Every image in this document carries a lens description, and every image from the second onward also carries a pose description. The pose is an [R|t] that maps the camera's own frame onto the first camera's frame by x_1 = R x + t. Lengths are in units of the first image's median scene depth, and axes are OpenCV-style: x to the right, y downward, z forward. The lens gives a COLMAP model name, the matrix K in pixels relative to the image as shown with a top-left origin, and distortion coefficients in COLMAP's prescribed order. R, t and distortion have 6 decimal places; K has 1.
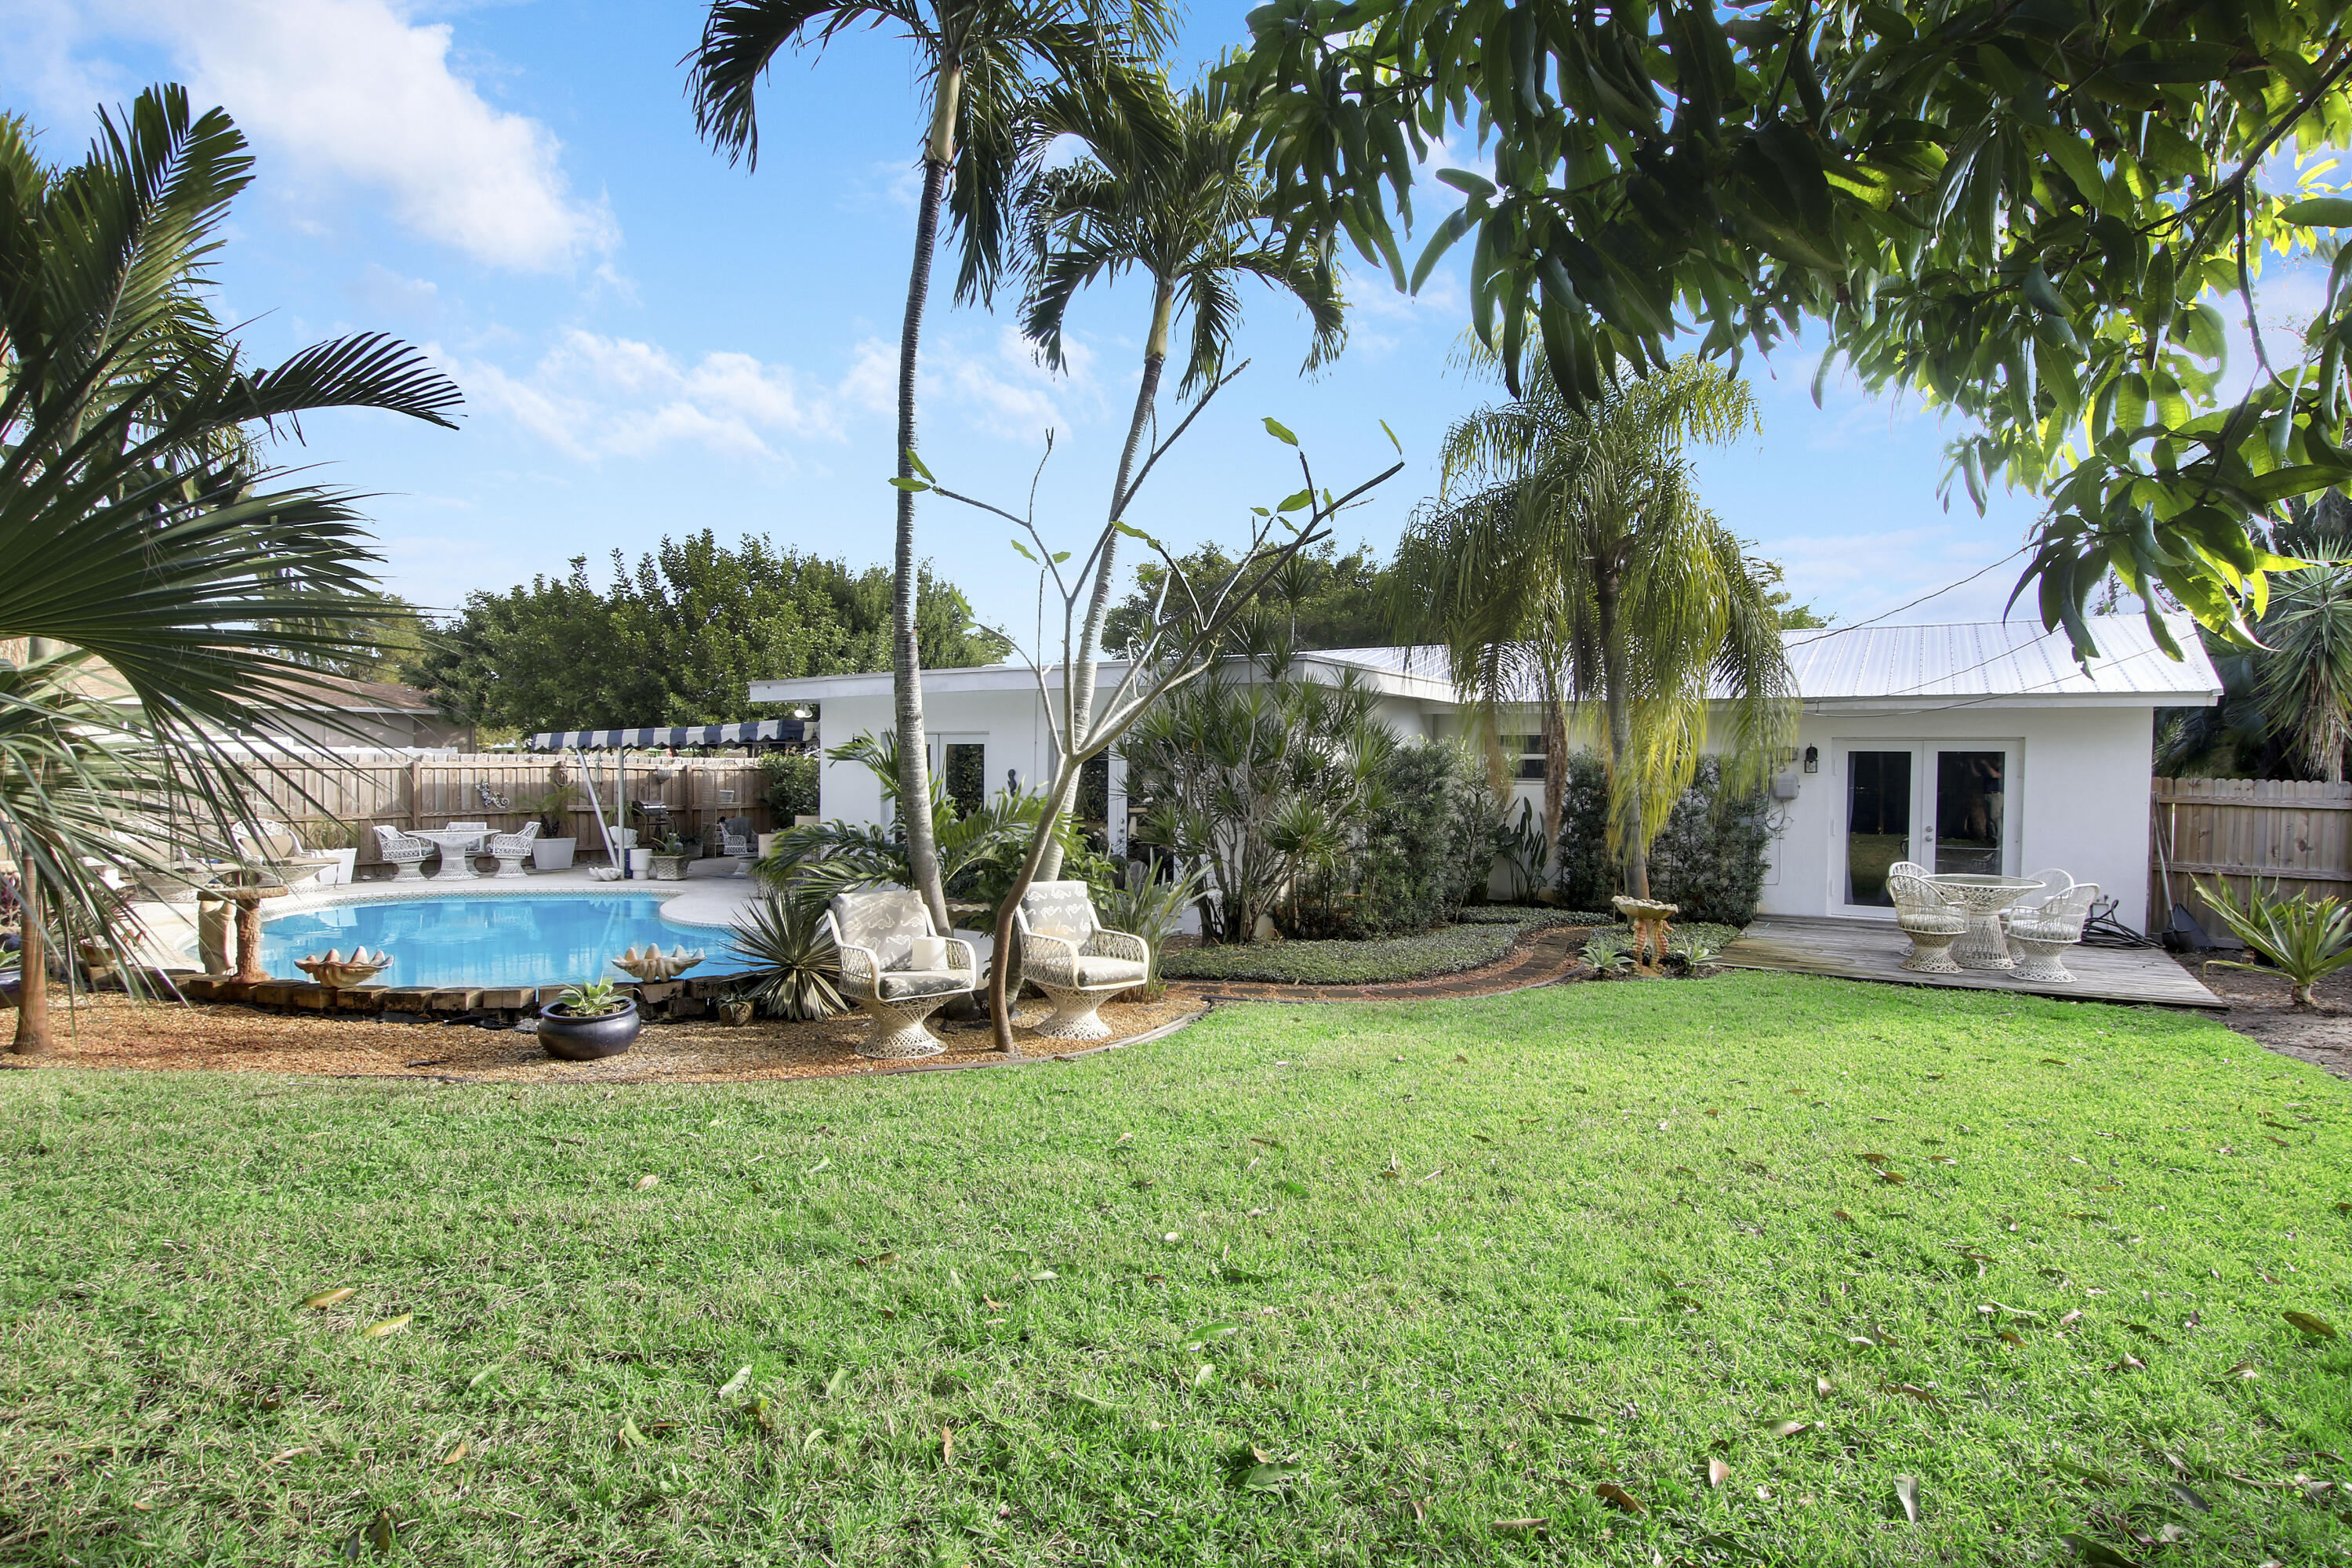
lens RADIAL K [[1194.2, 0, 1193.5], [0, 1194.2, 754.4], [0, 0, 1]] dist [-0.021924, 0.001525]
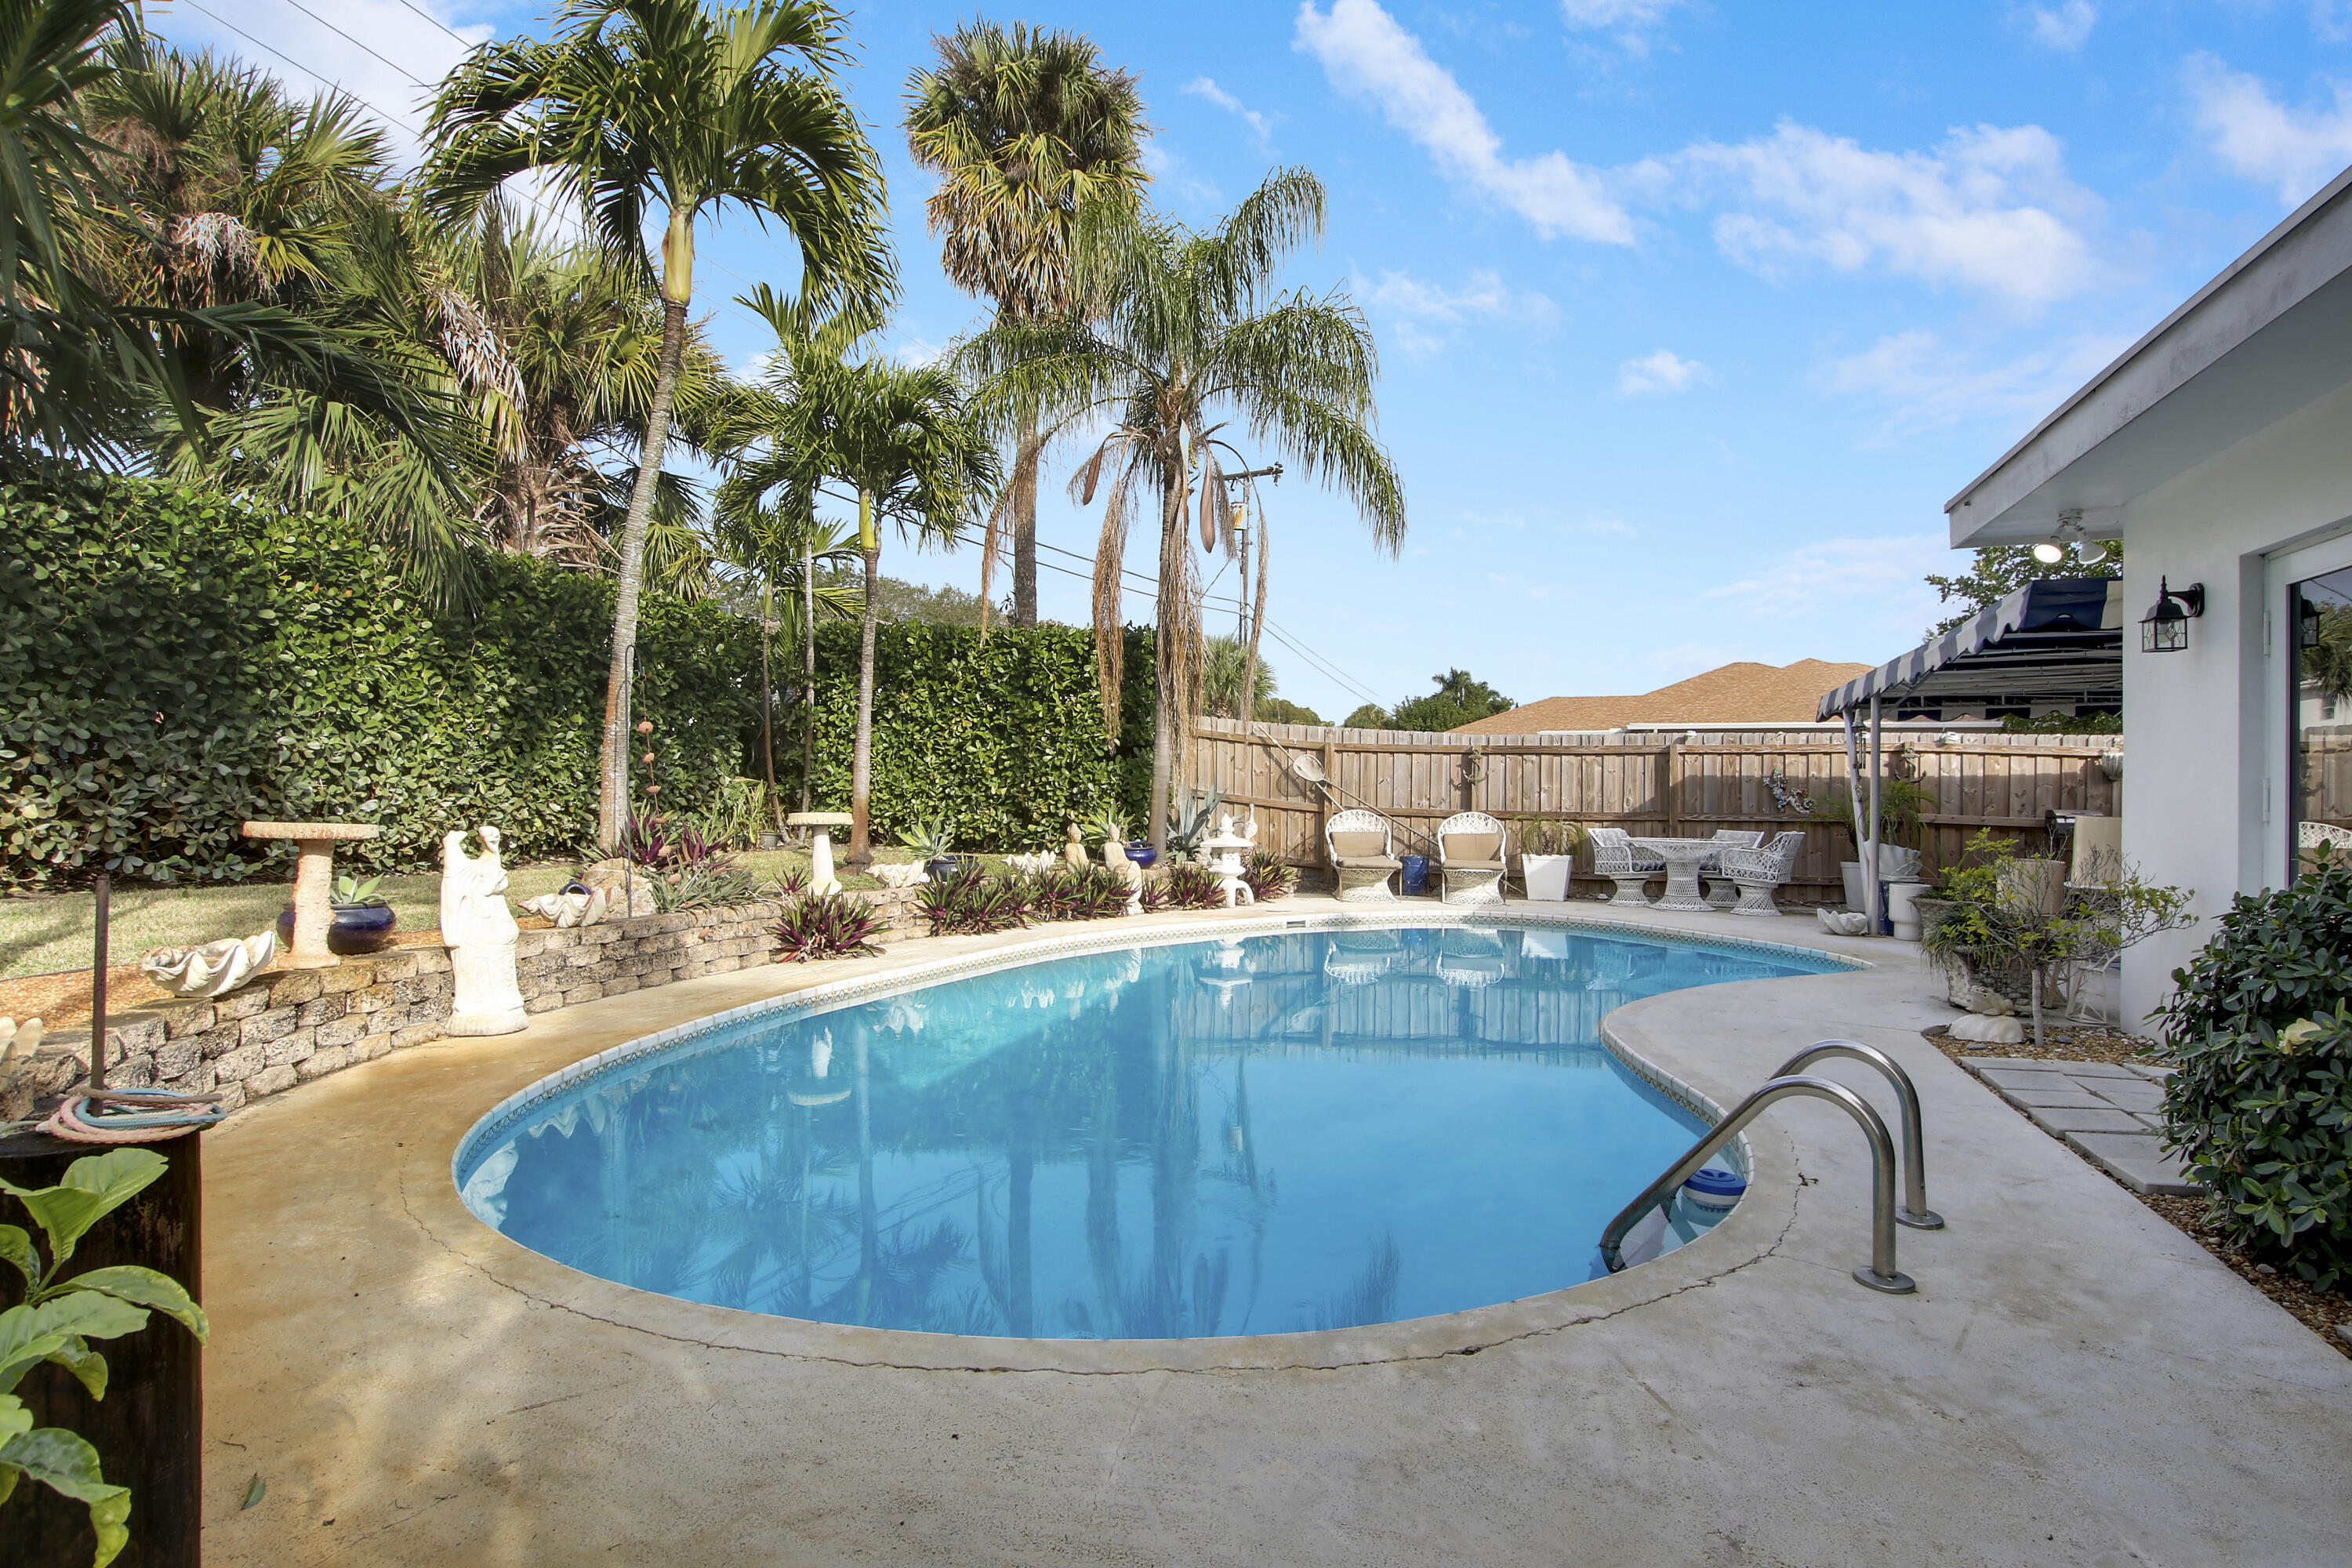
lens RADIAL K [[1194.2, 0, 1193.5], [0, 1194.2, 754.4], [0, 0, 1]] dist [-0.021924, 0.001525]
pose [[0.228542, -0.038542, -0.972771, -0.008052], [-0.003537, 0.999177, -0.040419, 0.031256], [0.973528, 0.012678, 0.228217, 0.396022]]
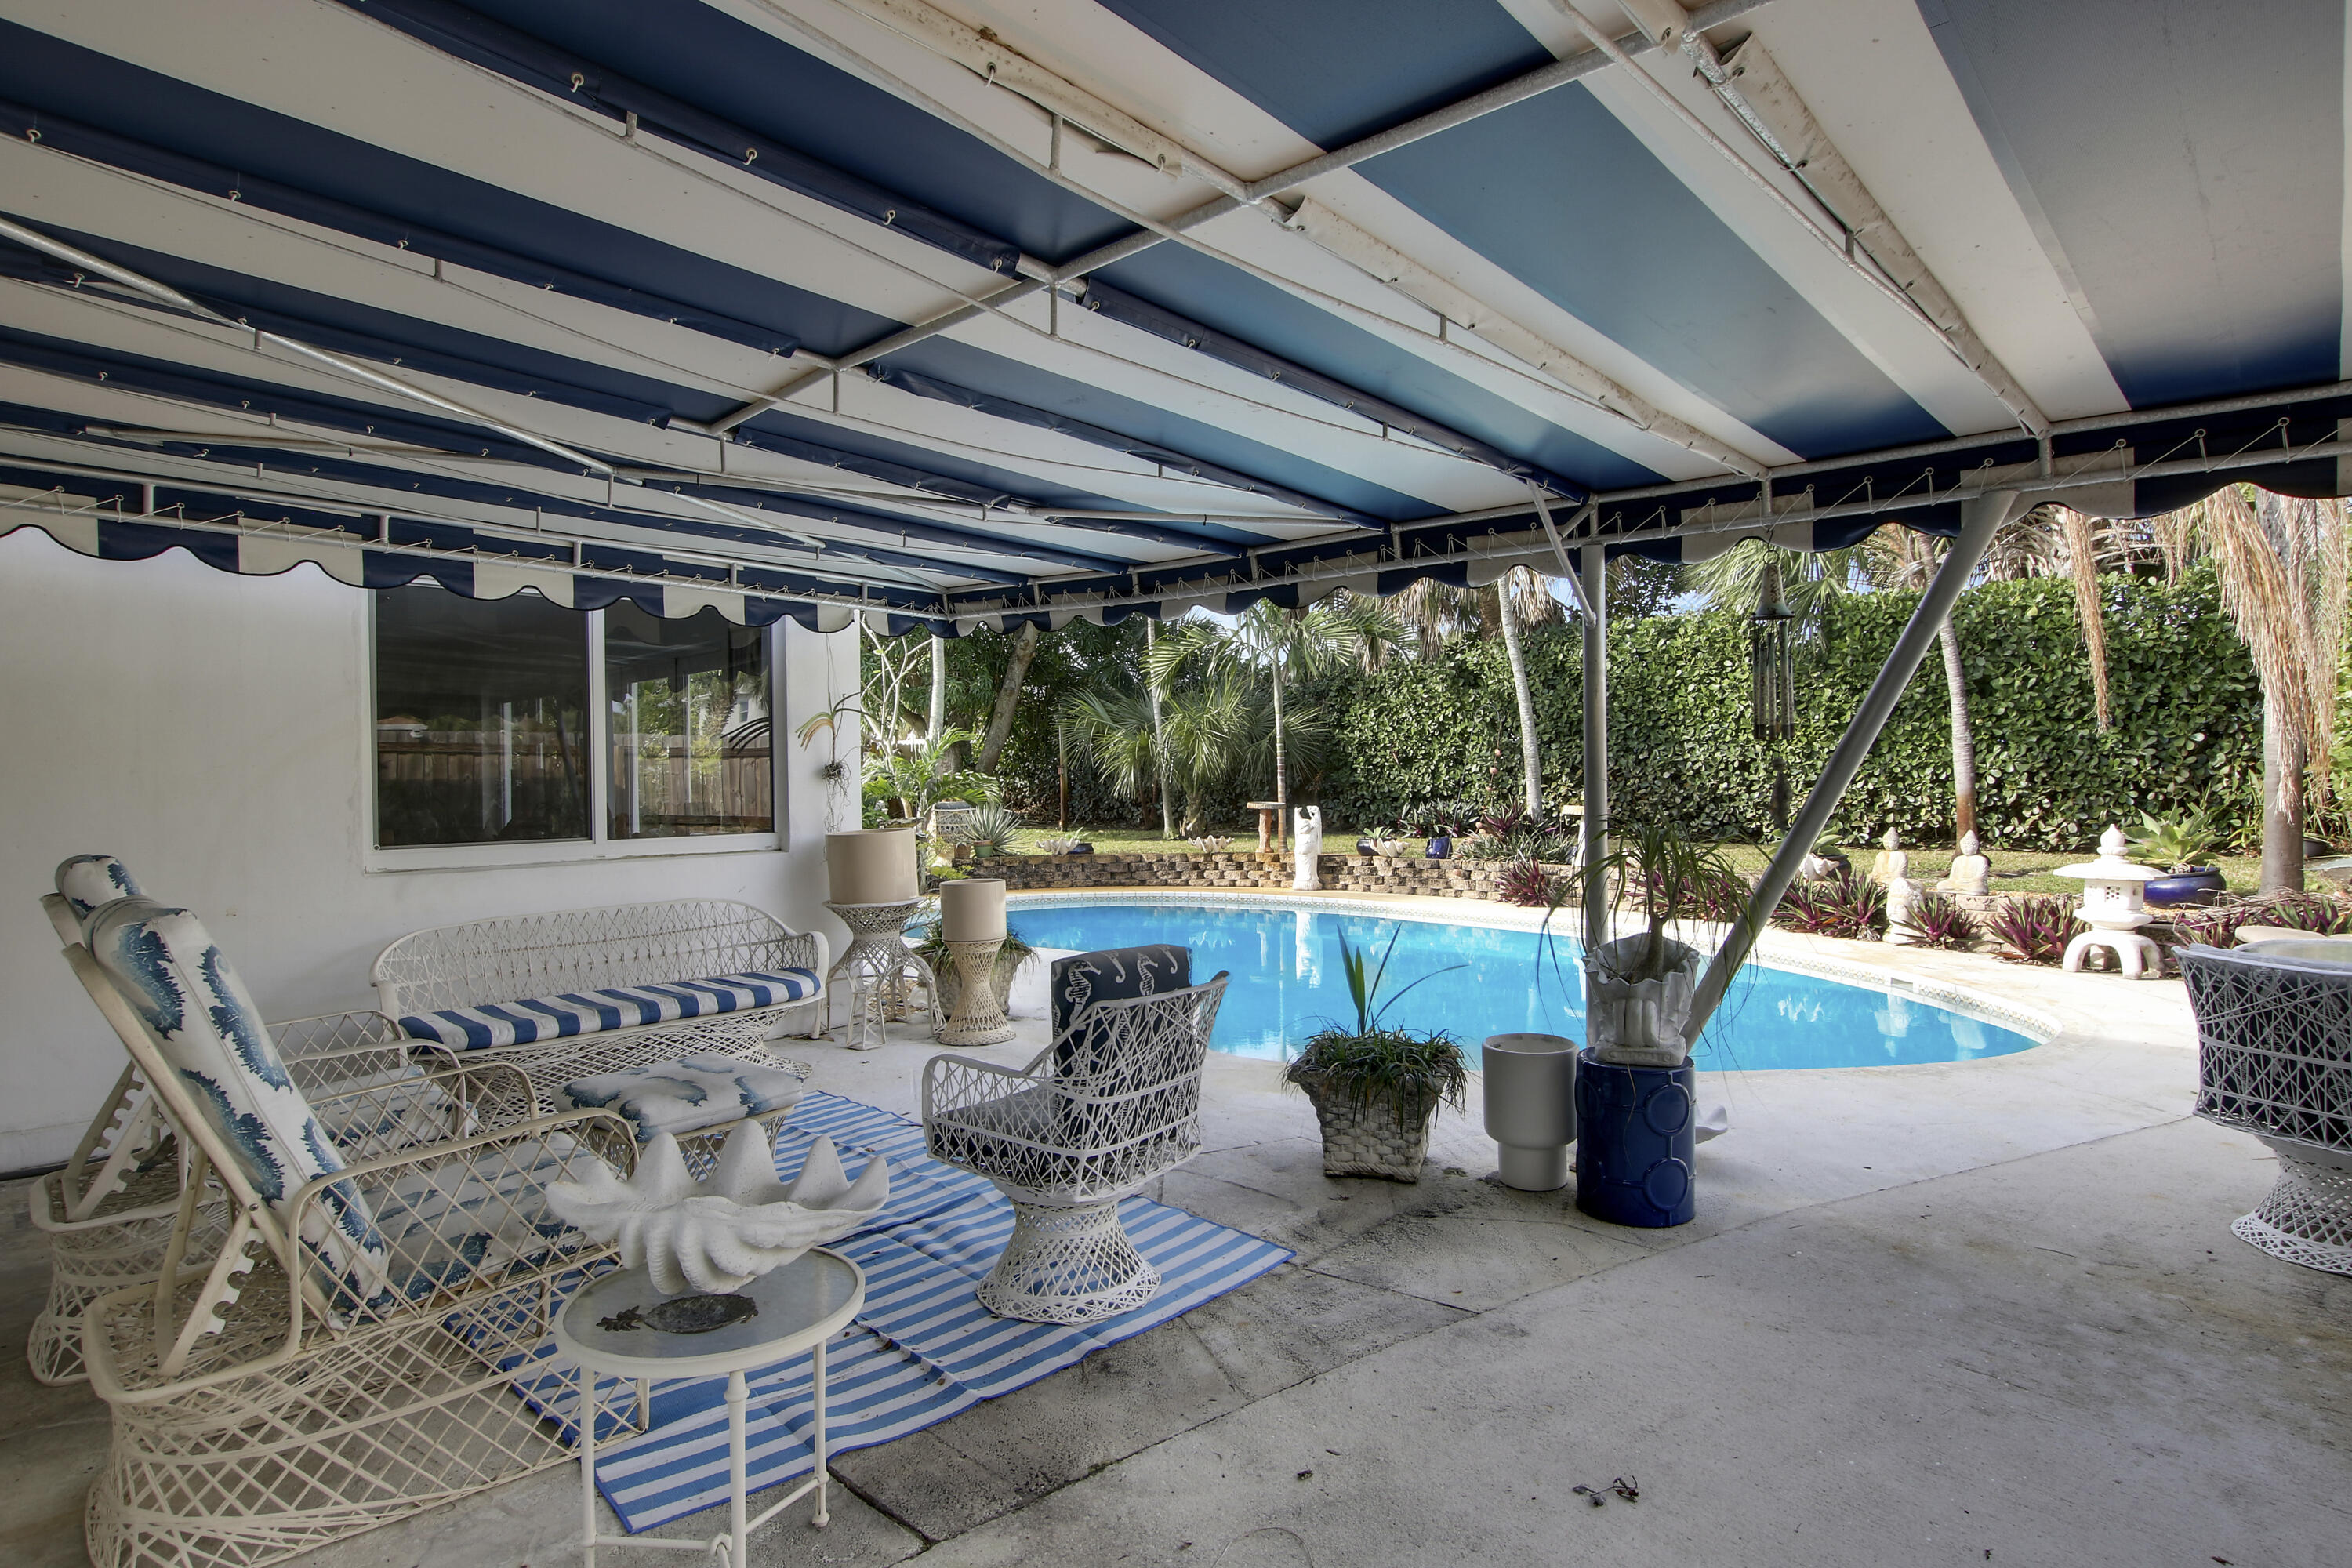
lens RADIAL K [[1194.2, 0, 1193.5], [0, 1194.2, 754.4], [0, 0, 1]] dist [-0.021924, 0.001525]
pose [[-0.980753, 0.002342, 0.195237, -0.303924], [-0.001218, 0.999835, -0.018114, 0.023641], [-0.195247, -0.018003, -0.980589, 0.858375]]
